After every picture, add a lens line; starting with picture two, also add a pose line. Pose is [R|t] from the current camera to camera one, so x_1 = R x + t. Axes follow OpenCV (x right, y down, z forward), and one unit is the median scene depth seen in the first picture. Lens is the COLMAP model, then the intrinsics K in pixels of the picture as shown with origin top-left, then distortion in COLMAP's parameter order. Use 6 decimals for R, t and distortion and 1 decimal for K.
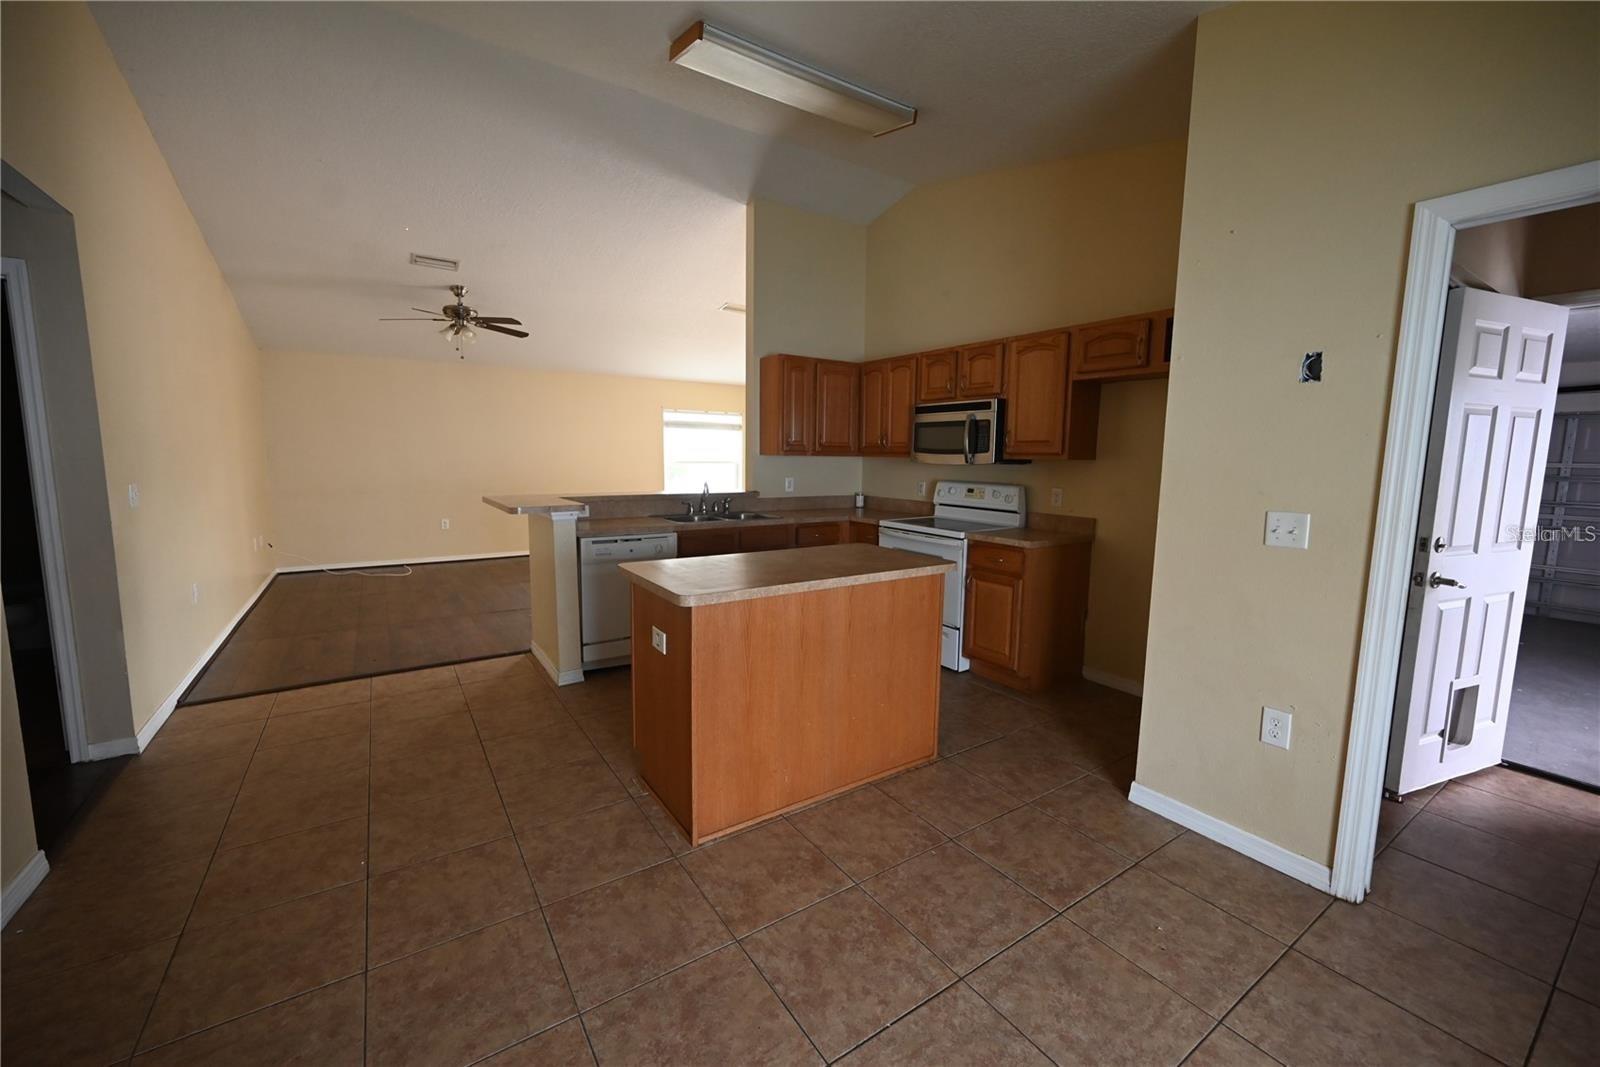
lens RADIAL K [[627.2, 0, 799.7], [0, 627.2, 526.9], [0, 0, 1]] dist [-0.002449, 0.000394]
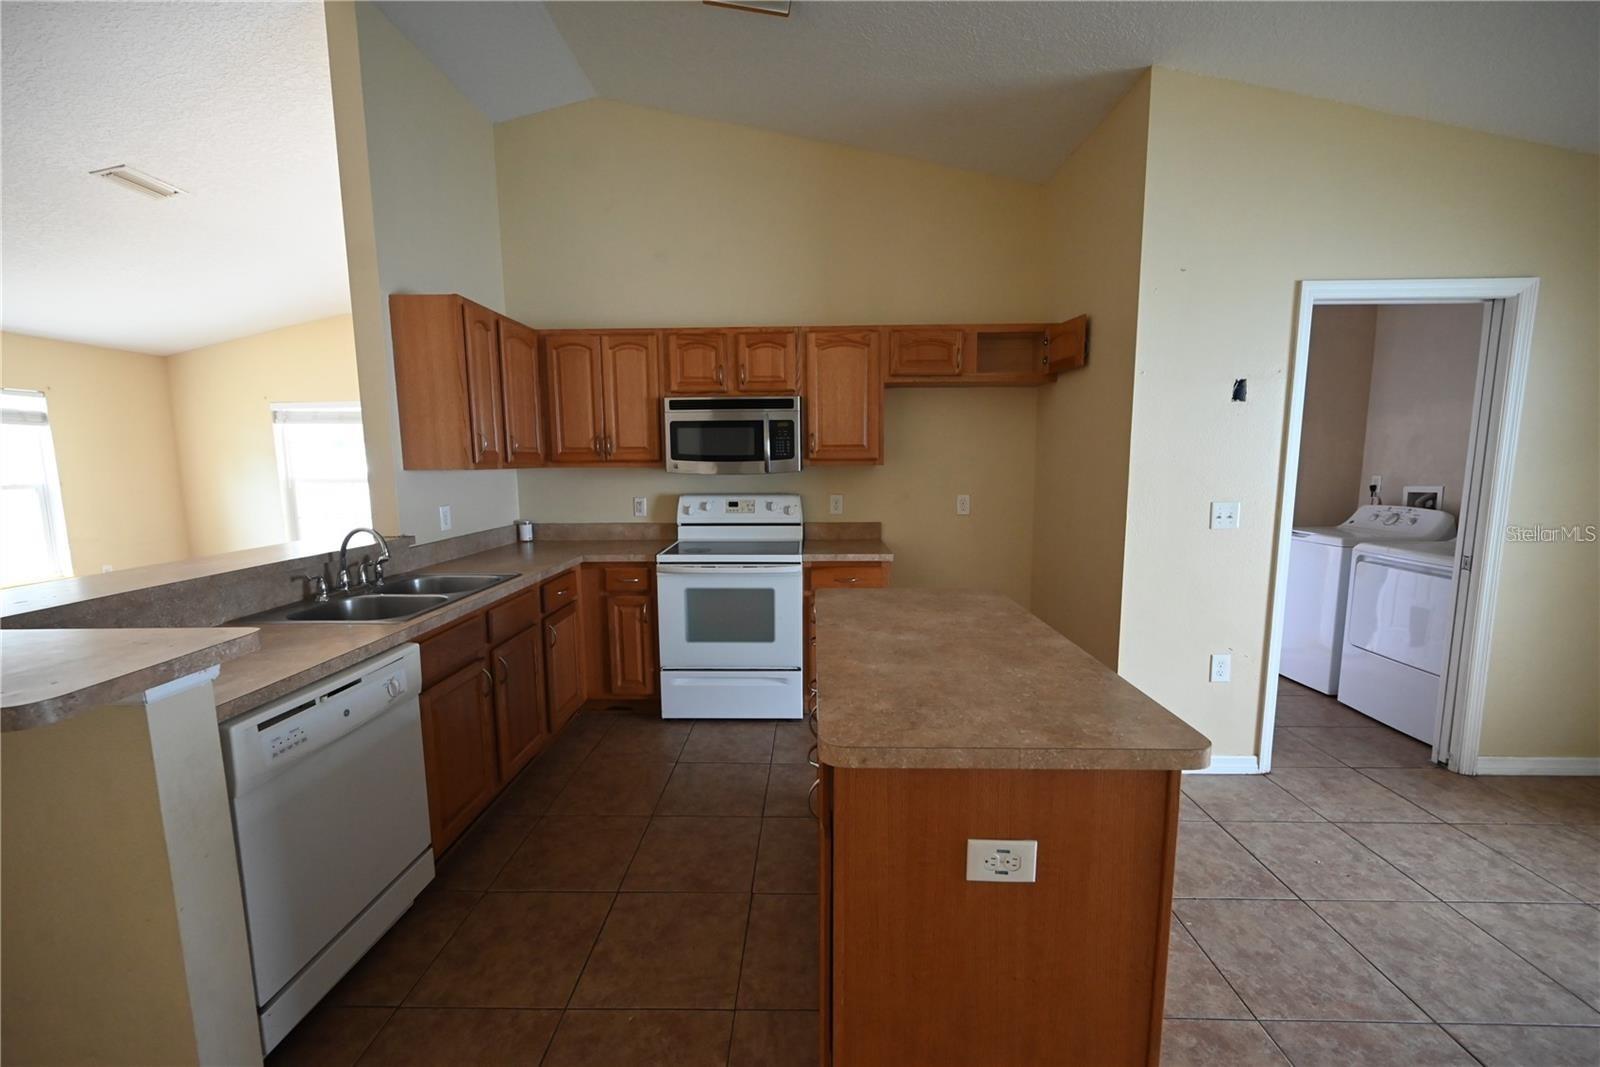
lens RADIAL K [[627.2, 0, 800.7], [0, 627.2, 534.1], [0, 0, 1]] dist [-0.002449, 0.000394]
pose [[0.577878, -0.116337, 0.807789, -0.387779], [0.109739, 0.991876, 0.064344, -0.068132], [-0.808712, 0.051463, 0.585949, 0.477130]]
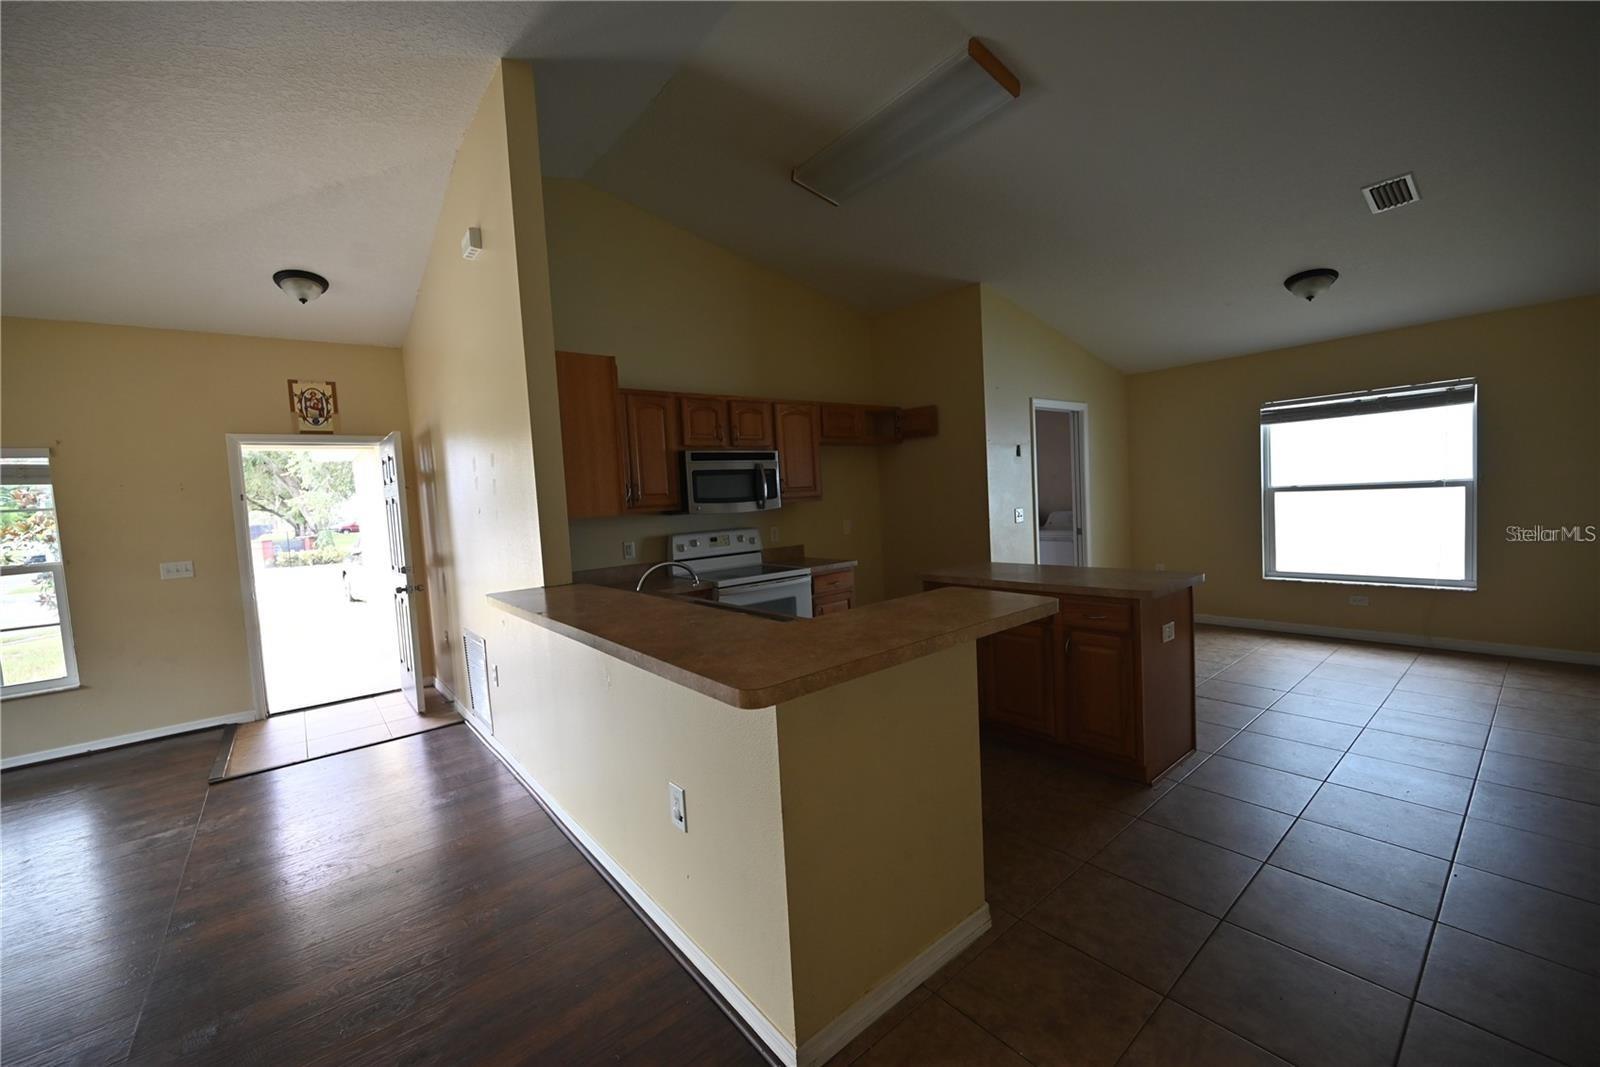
lens RADIAL K [[627.2, 0, 810.3], [0, 627.2, 531.2], [0, 0, 1]] dist [-0.002449, 0.000394]
pose [[-0.099344, -0.064451, 0.992964, -0.793400], [0.170091, 0.982113, 0.080764, -0.136431], [-0.980408, 0.176918, -0.086604, 1.015720]]
